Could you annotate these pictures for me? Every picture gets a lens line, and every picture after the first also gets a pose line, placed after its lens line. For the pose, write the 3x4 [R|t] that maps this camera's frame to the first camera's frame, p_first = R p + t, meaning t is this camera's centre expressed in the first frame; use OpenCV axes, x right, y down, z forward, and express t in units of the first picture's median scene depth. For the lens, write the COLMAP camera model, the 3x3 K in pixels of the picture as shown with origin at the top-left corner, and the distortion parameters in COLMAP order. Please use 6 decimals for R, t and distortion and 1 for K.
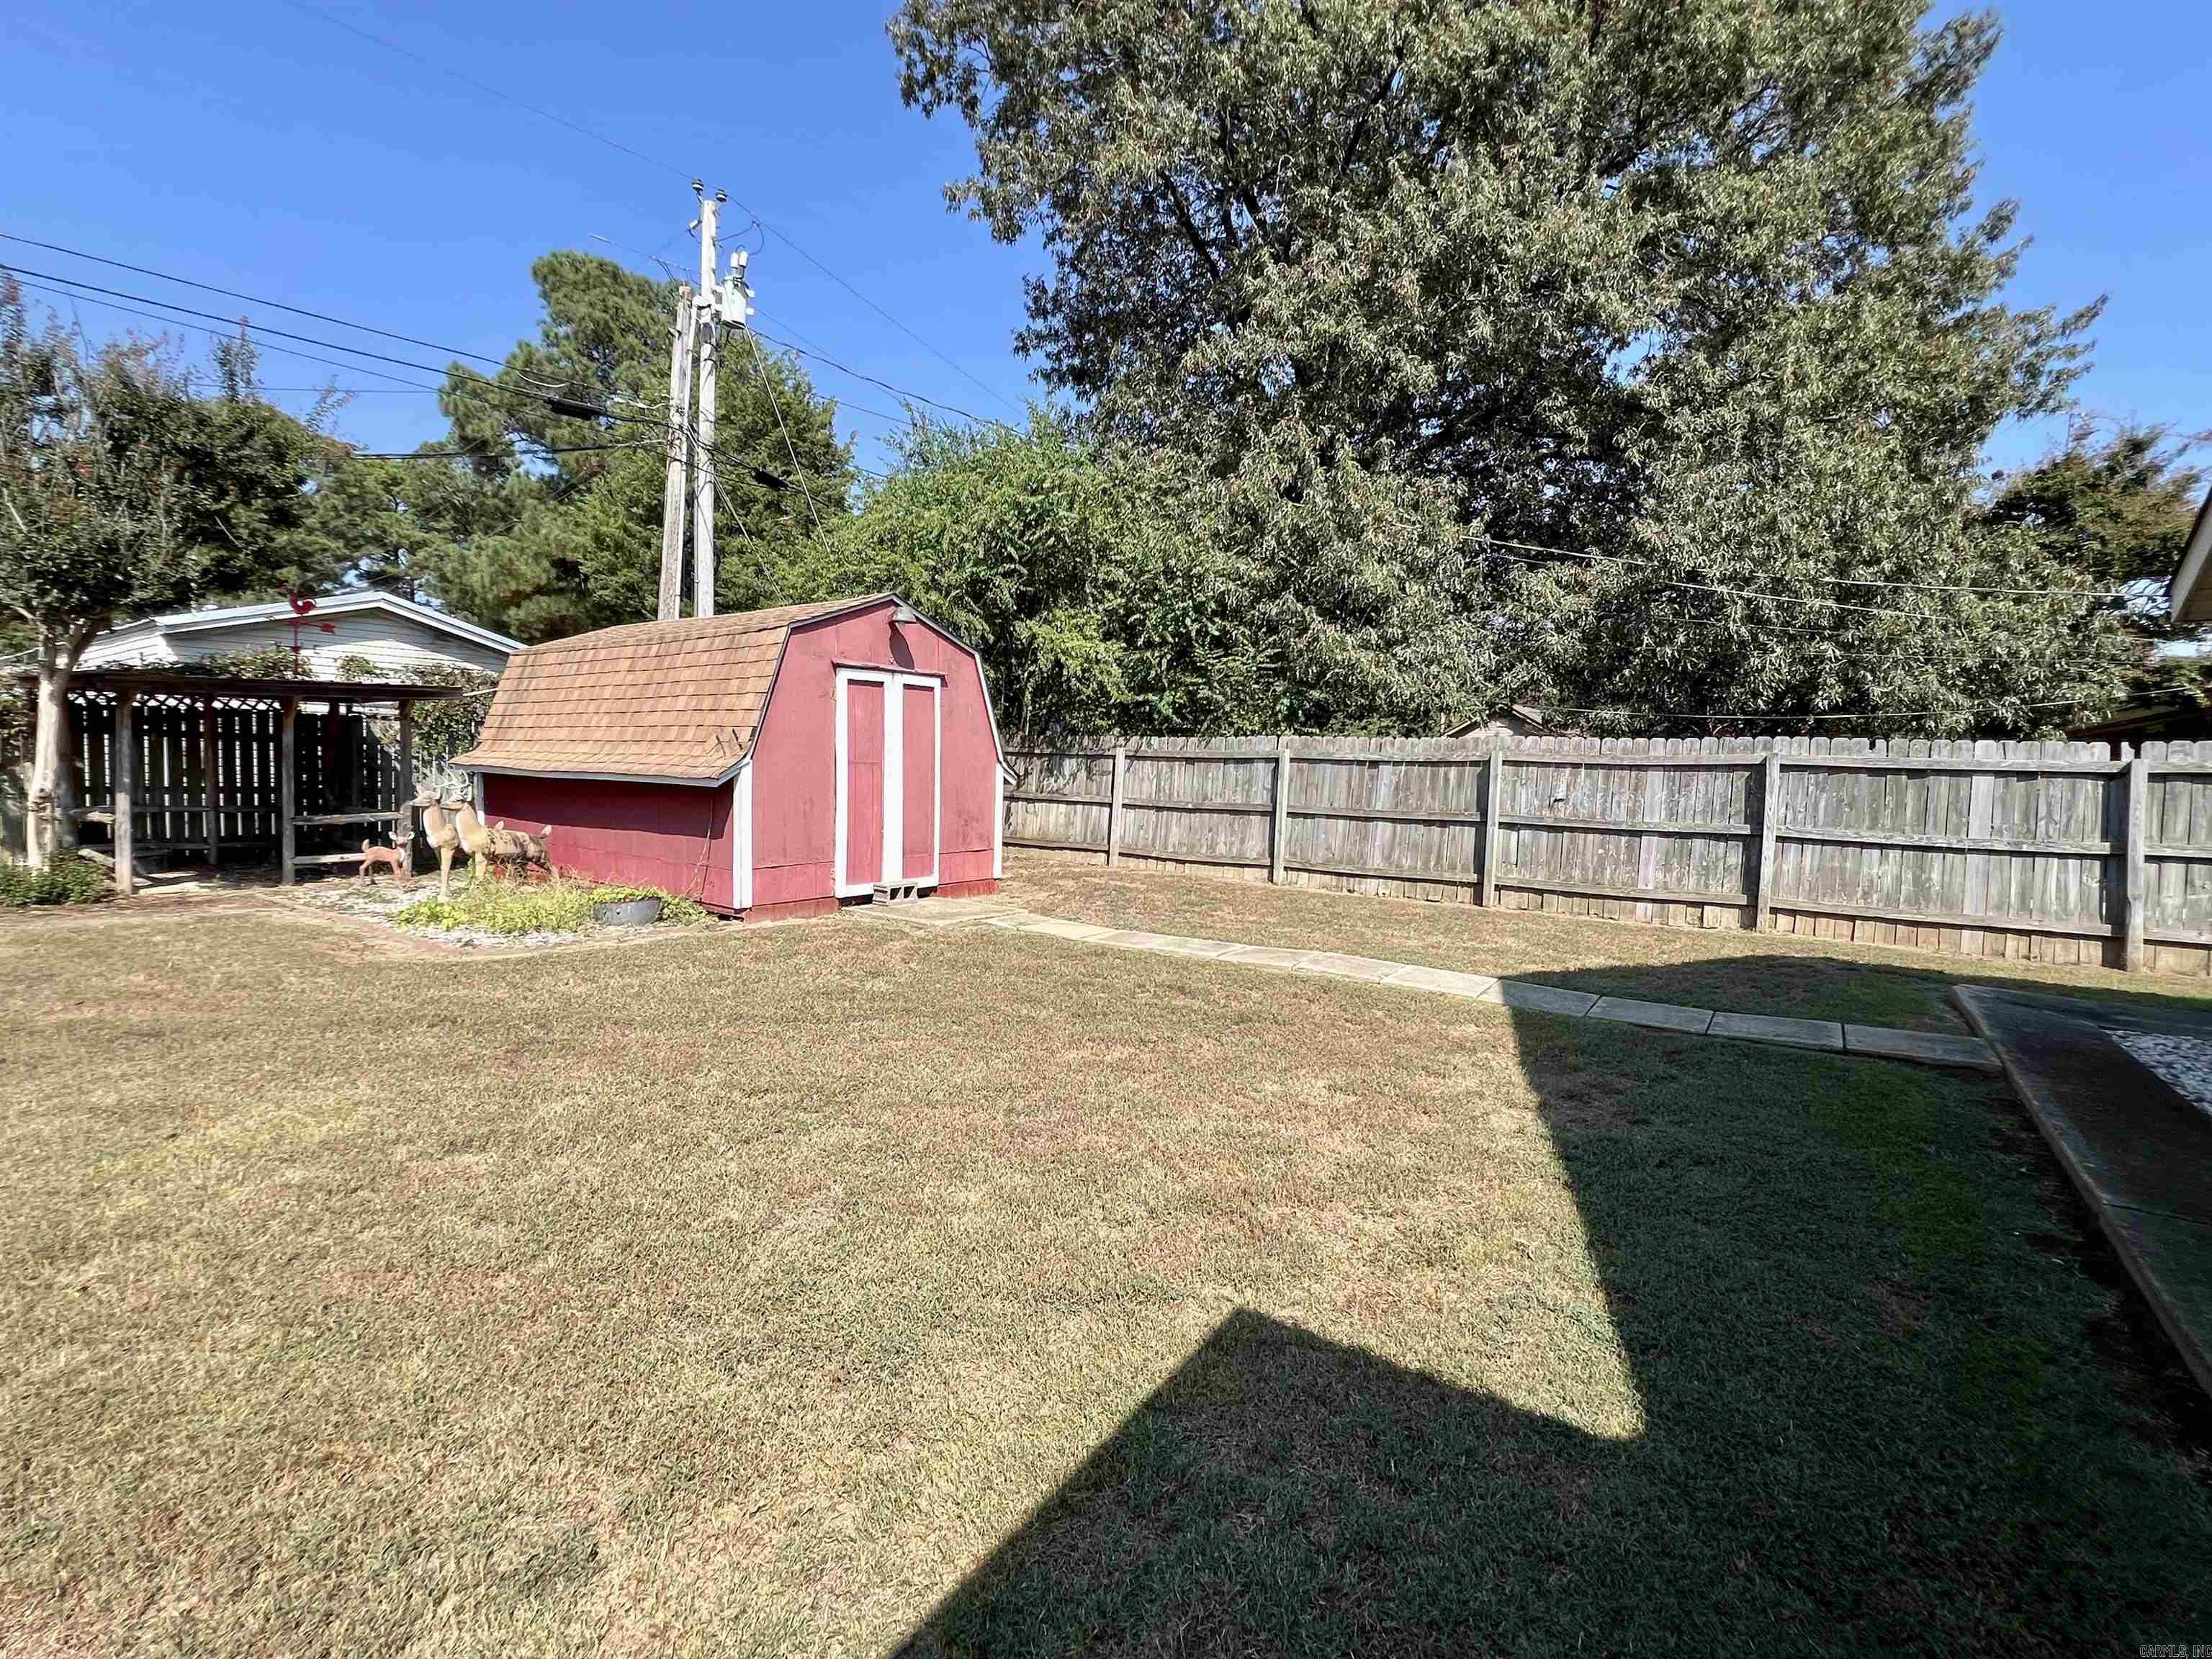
lens RADIAL K [[993.3, 0, 1103.9], [0, 993.3, 815.0], [0, 0, 1]] dist [-0.002944, 0.000065]
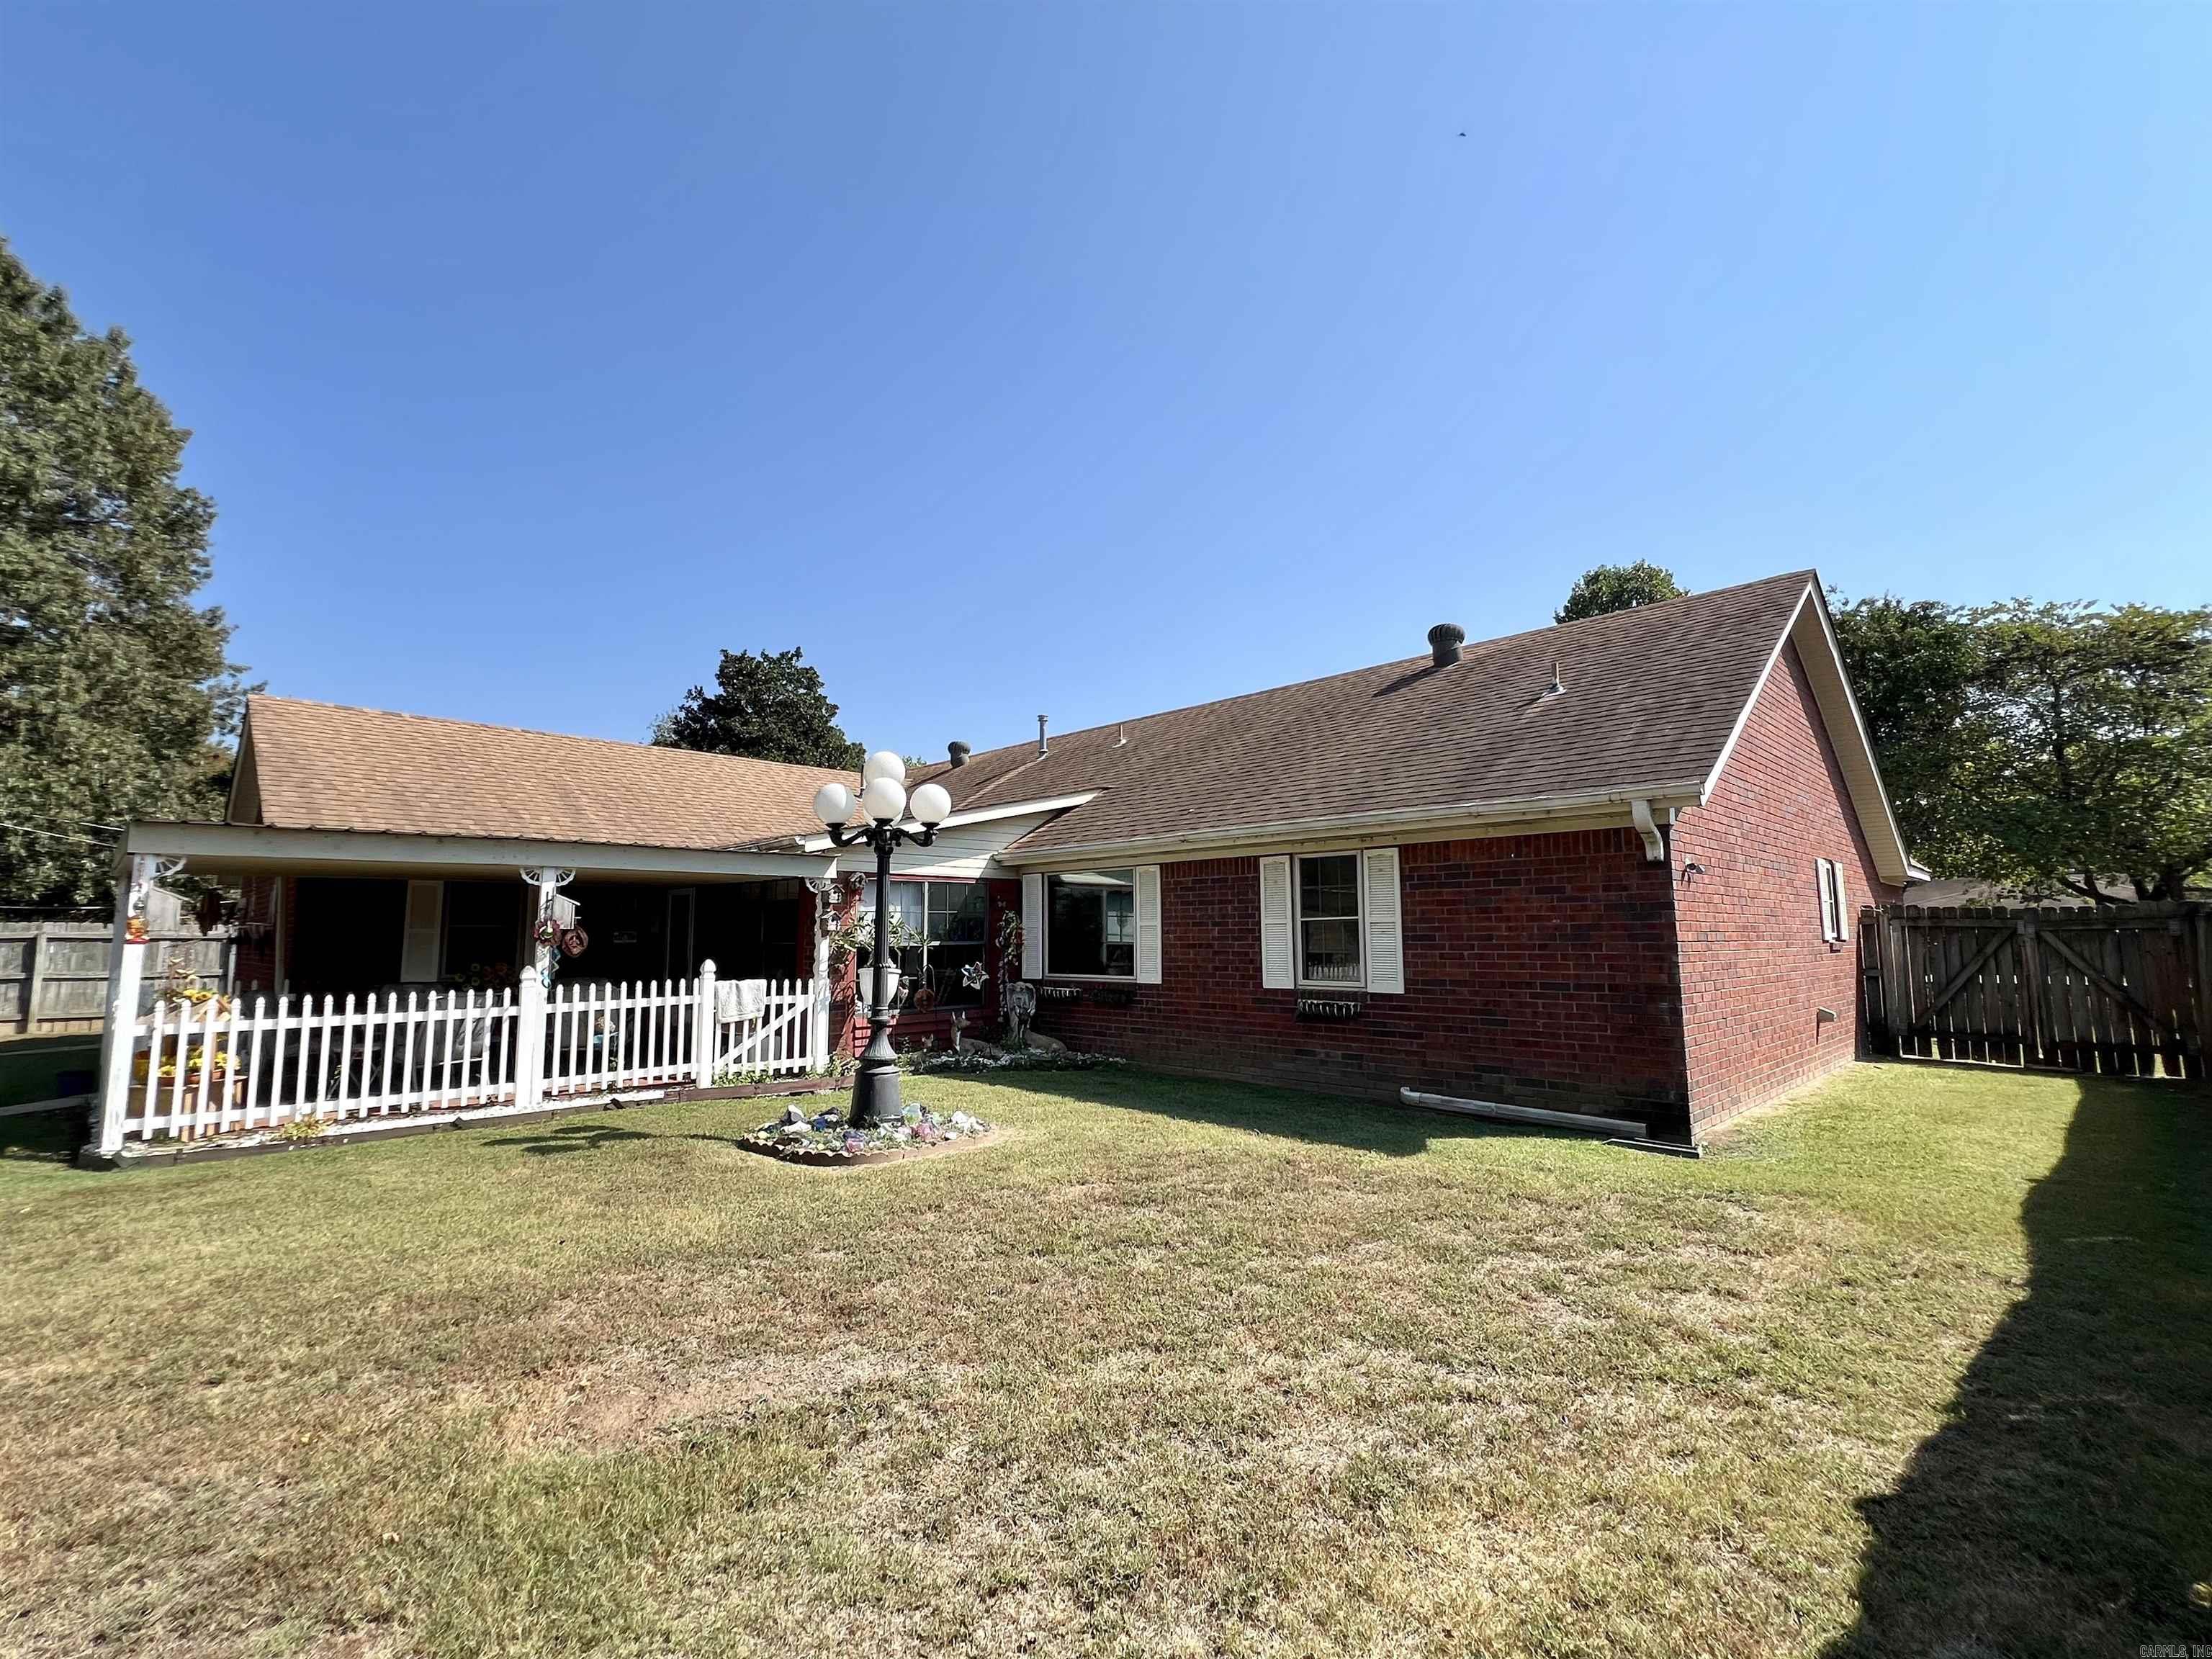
lens RADIAL K [[993.3, 0, 1102.7], [0, 993.3, 823.0], [0, 0, 1]] dist [-0.002944, 0.000065]
pose [[0.161430, 0.088998, 0.982863, -0.631117], [0.068525, 0.992511, -0.101127, 0.043907], [-0.984502, 0.083675, 0.154122, -0.939263]]
